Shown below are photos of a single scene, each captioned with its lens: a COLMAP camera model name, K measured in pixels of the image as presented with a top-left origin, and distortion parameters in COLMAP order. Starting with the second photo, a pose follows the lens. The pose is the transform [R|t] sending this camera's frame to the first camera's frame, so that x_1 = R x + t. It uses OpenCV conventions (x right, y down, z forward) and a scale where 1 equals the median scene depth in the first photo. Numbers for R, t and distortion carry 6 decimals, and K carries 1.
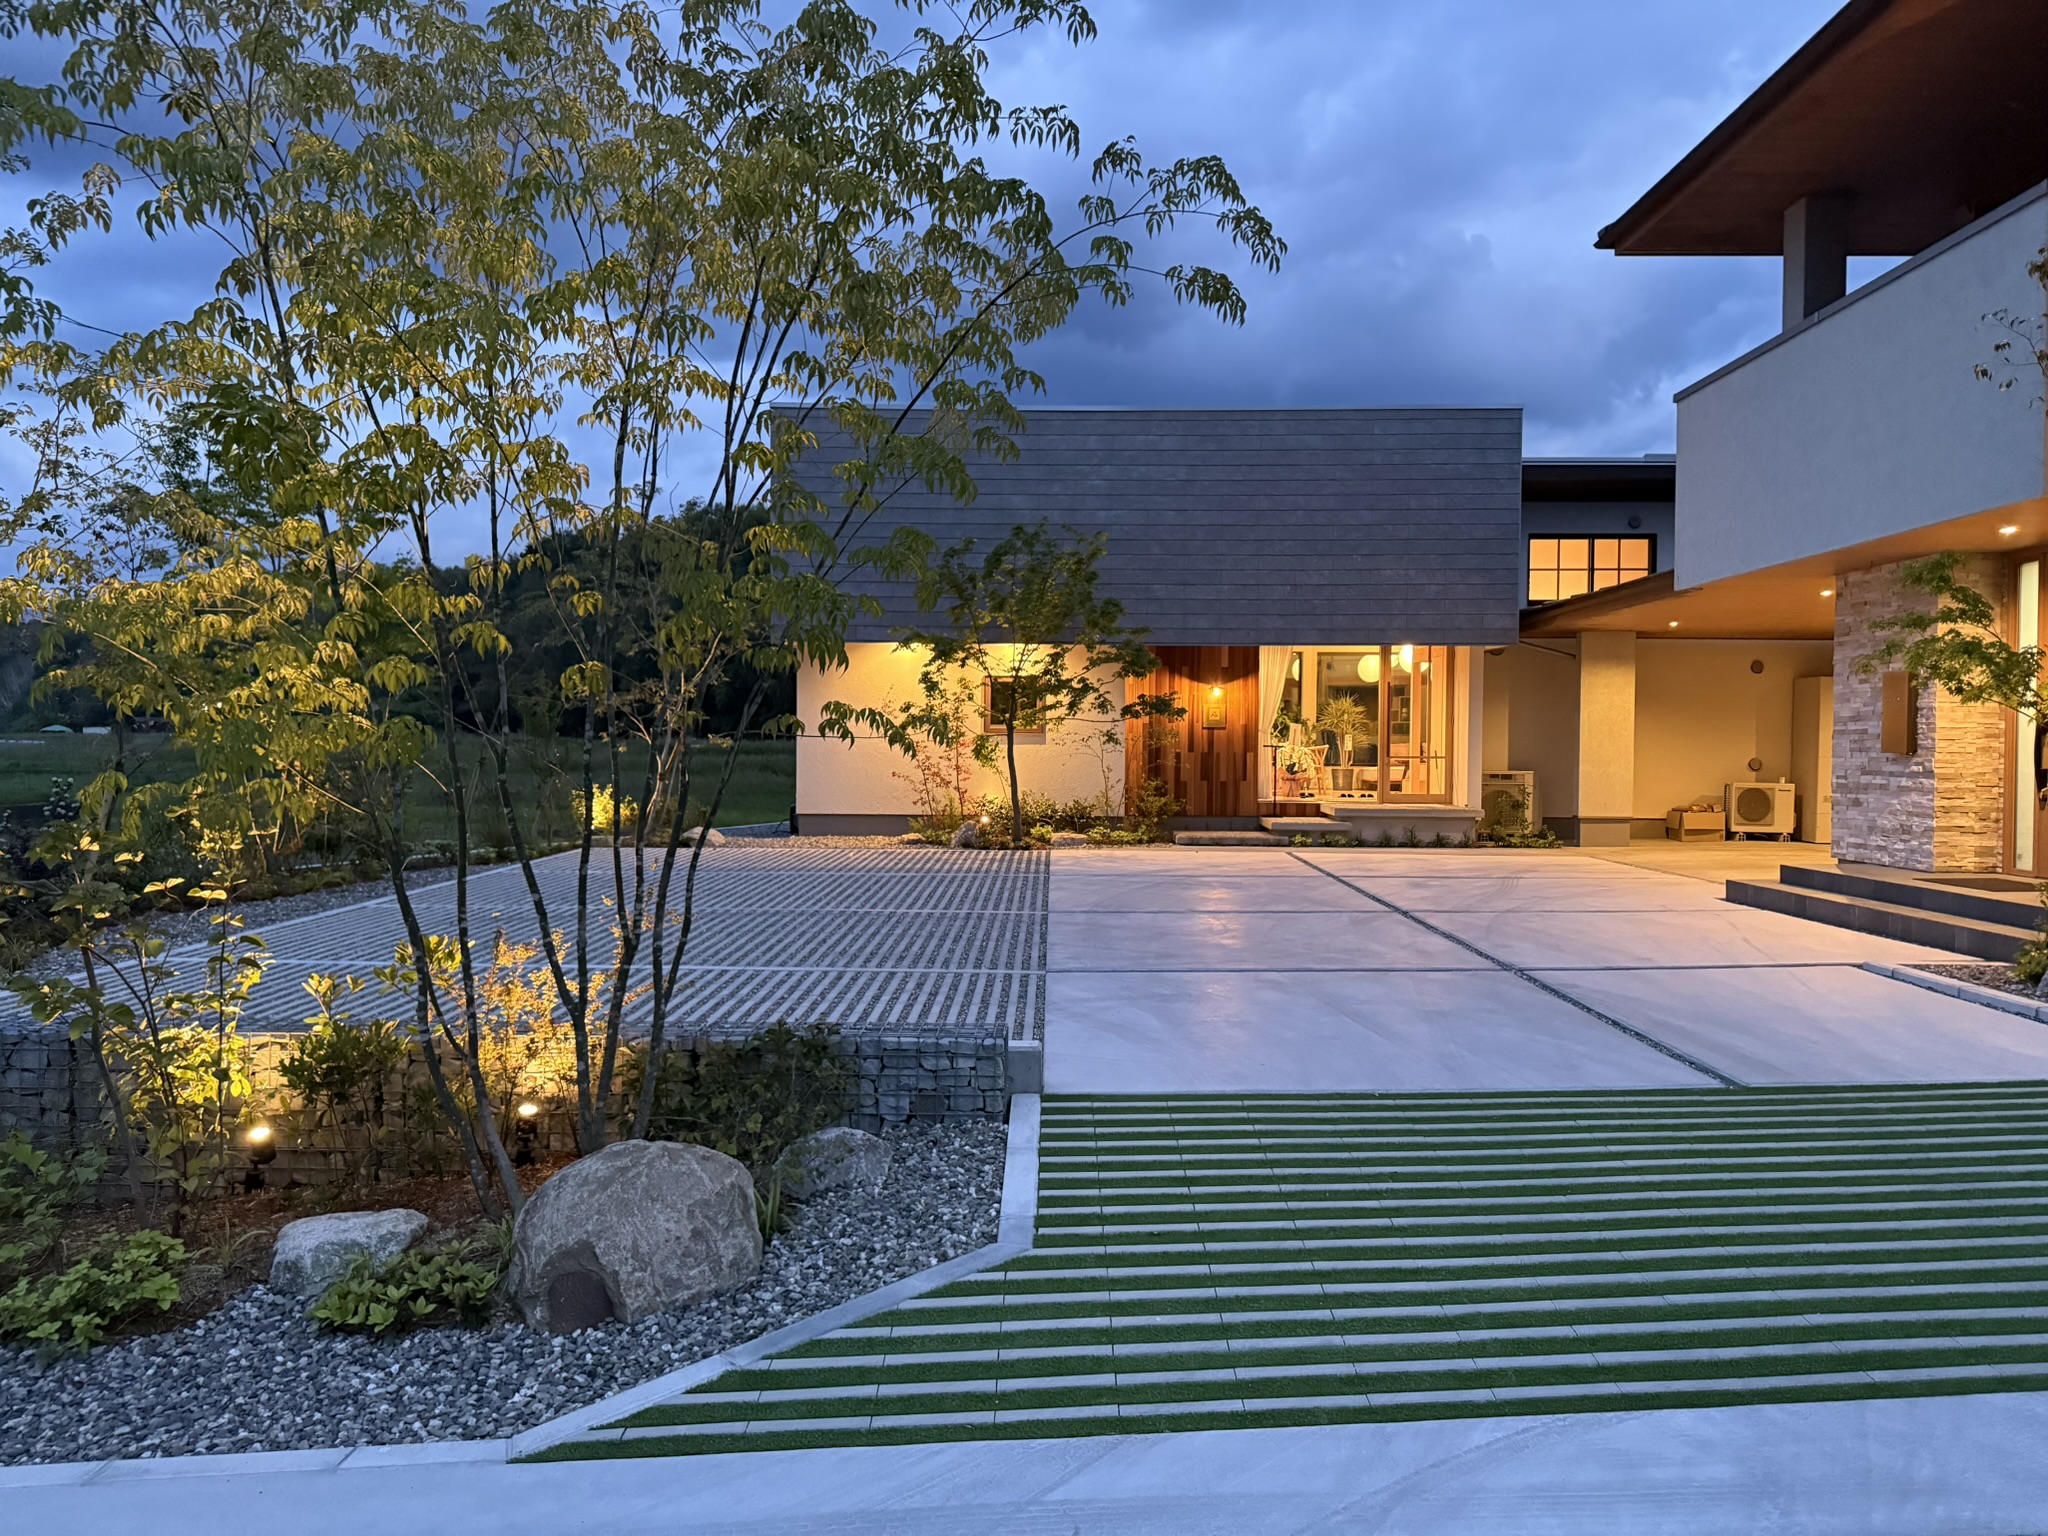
lens RADIAL K [[1428.5, 0, 1036.2], [0, 1428.5, 771.6], [0, 0, 1]] dist [0.074058, -0.101703]
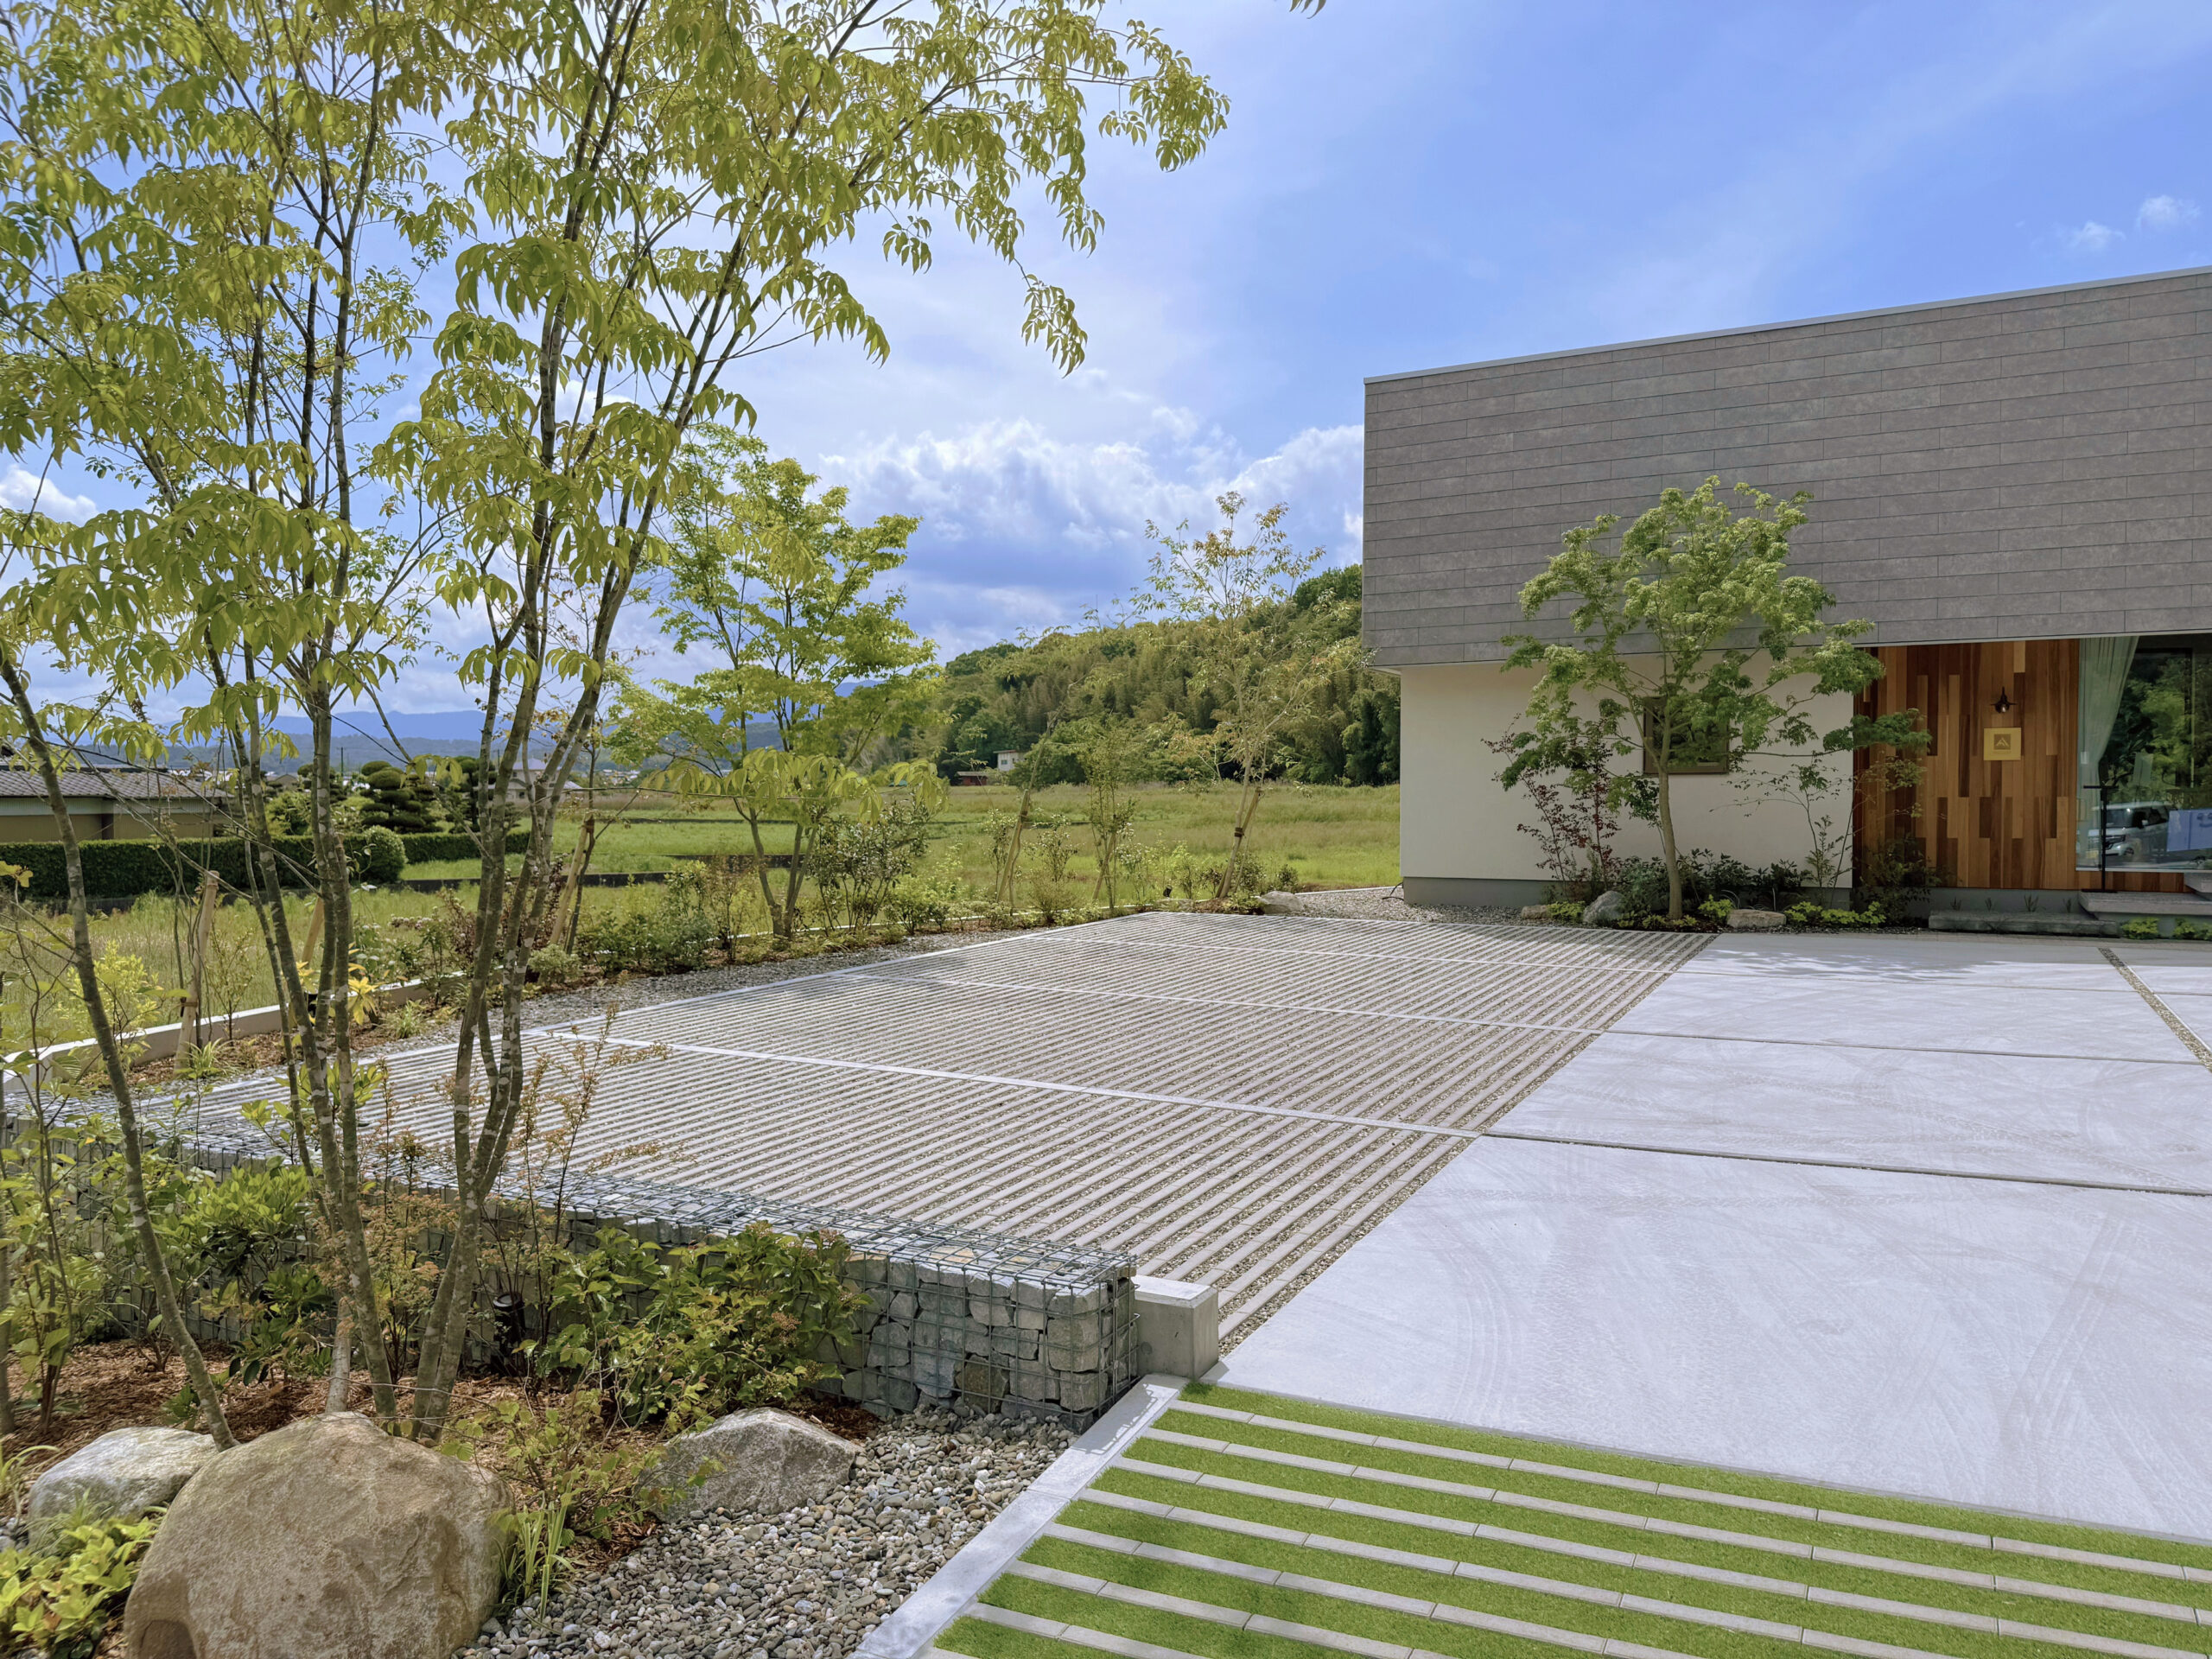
lens RADIAL K [[1552.9, 0, 1091.3], [0, 1552.9, 831.3], [0, 0, 1]] dist [0.058024, -0.077326]
pose [[0.887672, 0.001721, -0.460473, 0.136467], [0.002386, 0.999962, 0.008338, -0.006512], [0.460470, -0.008501, 0.887634, 0.198441]]
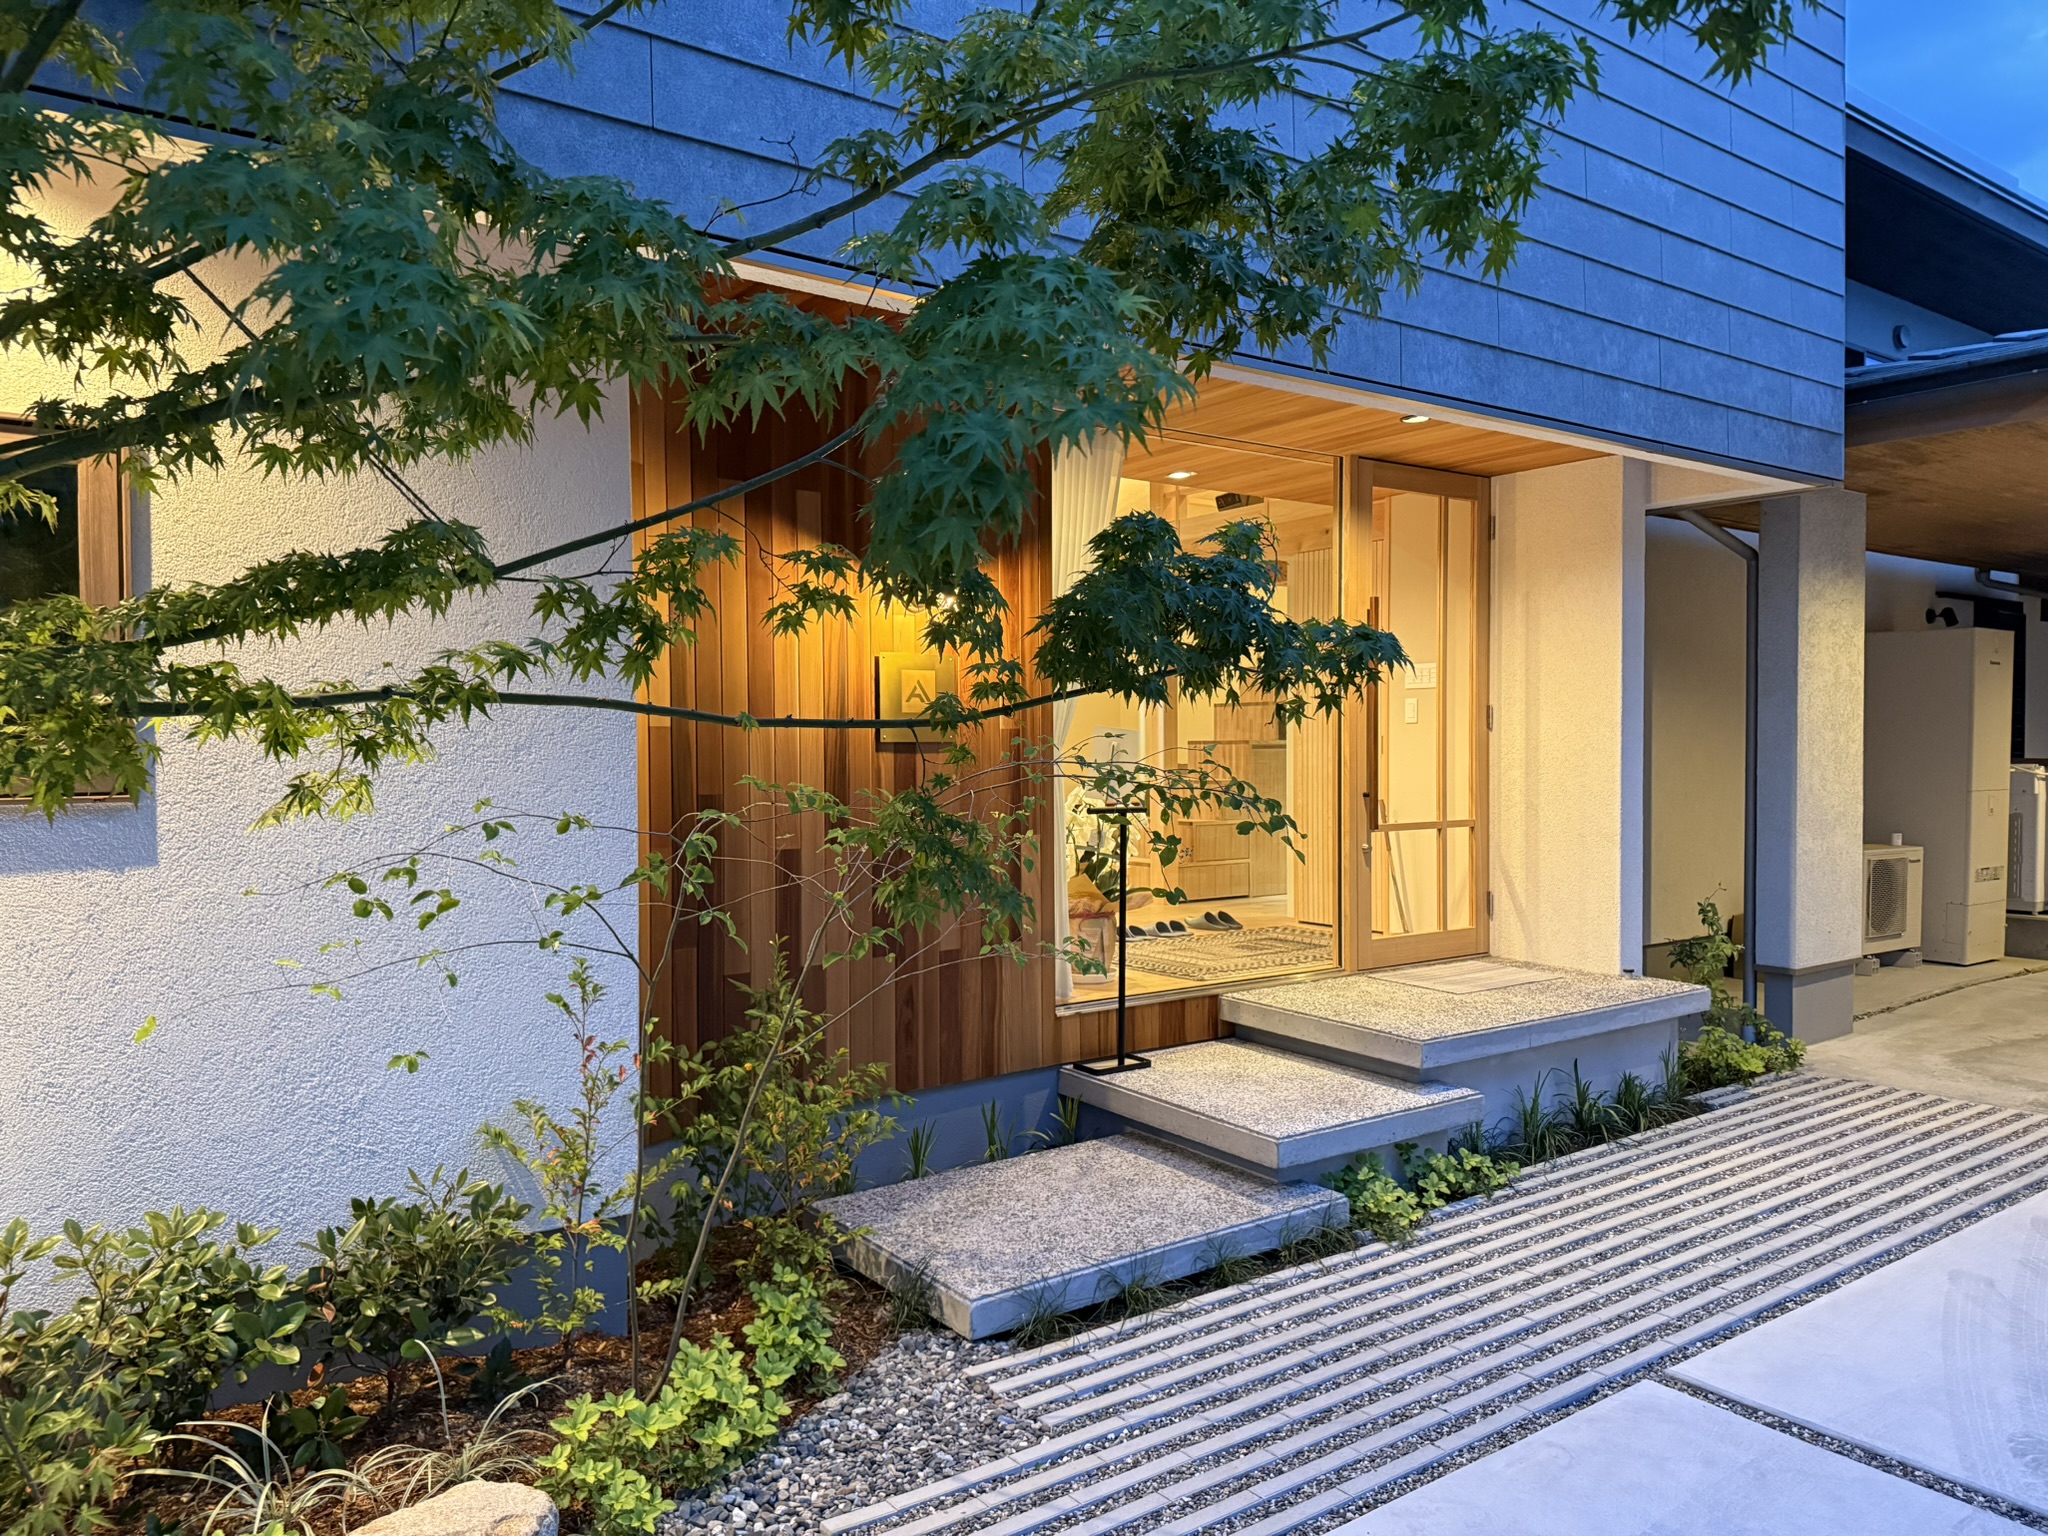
lens RADIAL K [[1439.1, 0, 1040.0], [0, 1439.1, 774.5], [0, 0, 1]] dist [0.040394, -0.048935]
pose [[0.793081, -0.022853, 0.608687, -0.022173], [0.018203, 0.999739, 0.013817, -0.046290], [-0.608844, 0.000122, 0.793290, 1.295933]]
